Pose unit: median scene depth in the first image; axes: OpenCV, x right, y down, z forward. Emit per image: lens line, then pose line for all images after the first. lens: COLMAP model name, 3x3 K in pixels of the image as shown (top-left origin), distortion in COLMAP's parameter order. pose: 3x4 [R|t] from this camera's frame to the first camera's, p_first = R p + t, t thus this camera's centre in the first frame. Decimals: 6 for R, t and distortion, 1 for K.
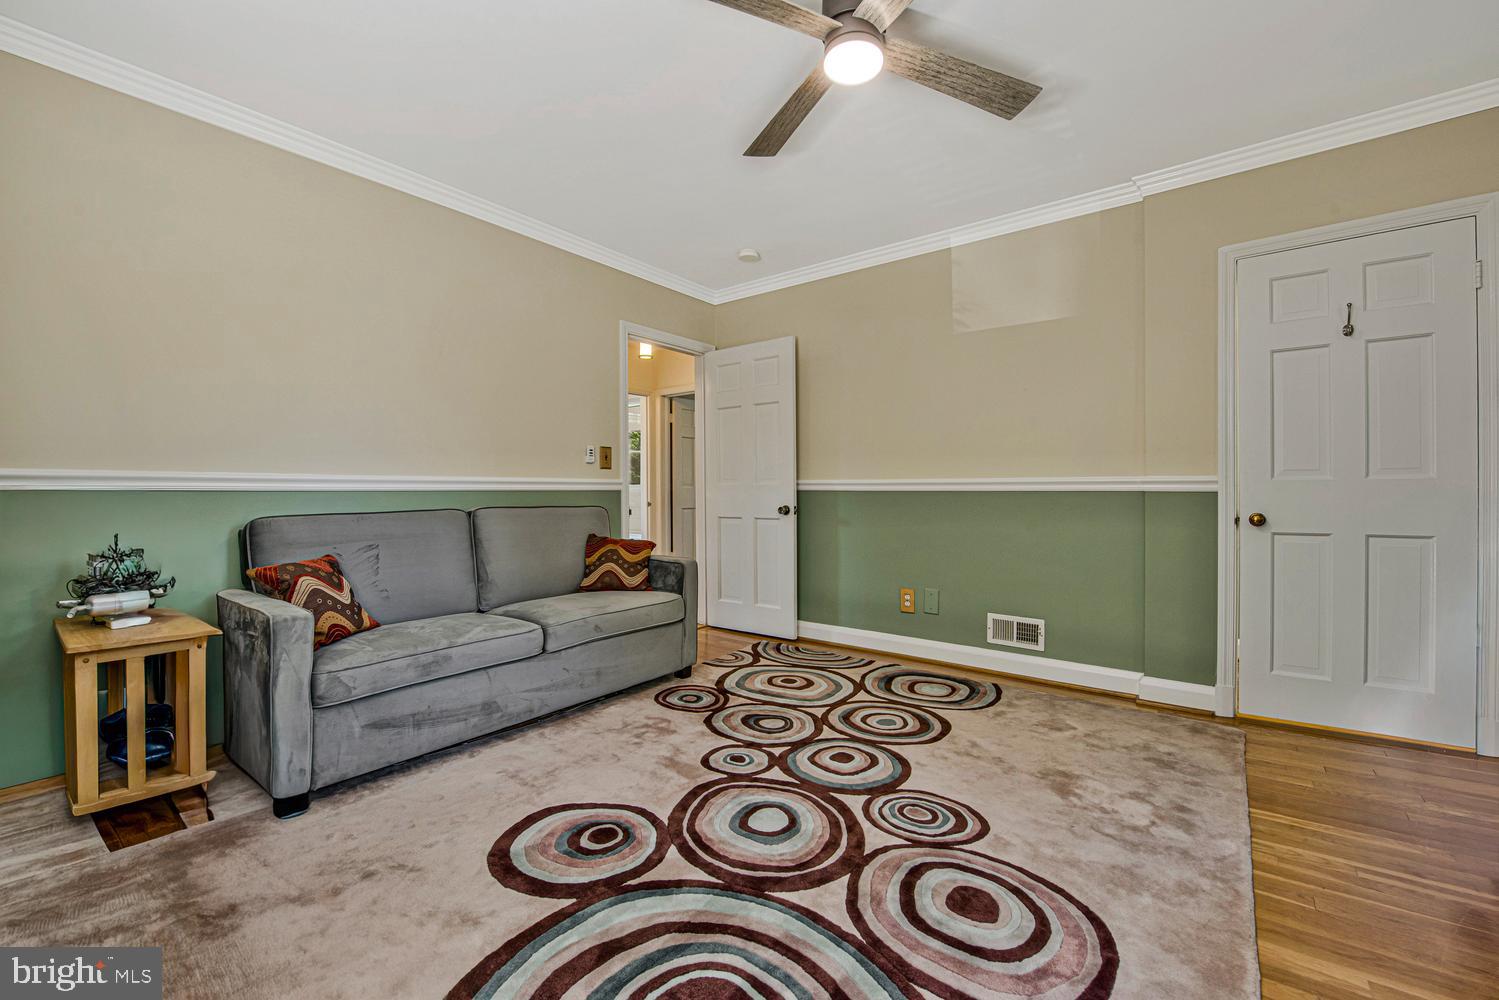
lens RADIAL K [[611.6, 0, 745.5], [0, 611.6, 491.7], [0, 0, 1]] dist [-0.012871, -0.000776]
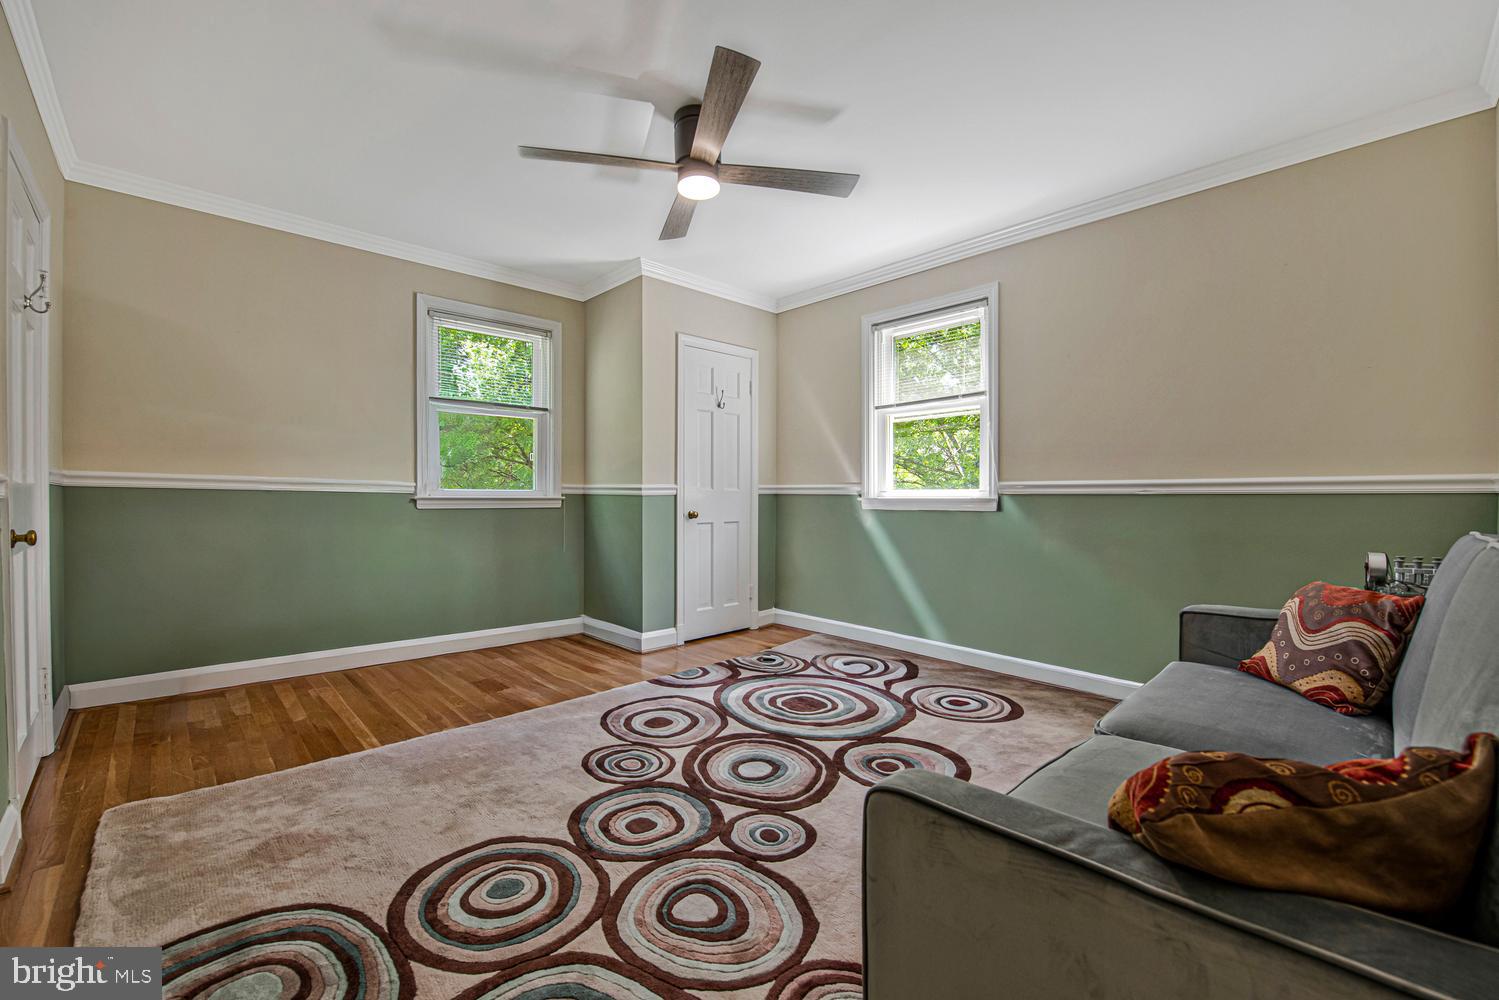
lens RADIAL K [[611.6, 0, 745.5], [0, 611.6, 491.7], [0, 0, 1]] dist [-0.012871, -0.000776]
pose [[-0.990070, 0.014347, 0.139844, -0.104433], [0.011962, 0.999769, -0.017881, 0.010468], [-0.140068, -0.016031, -0.990012, 1.909734]]
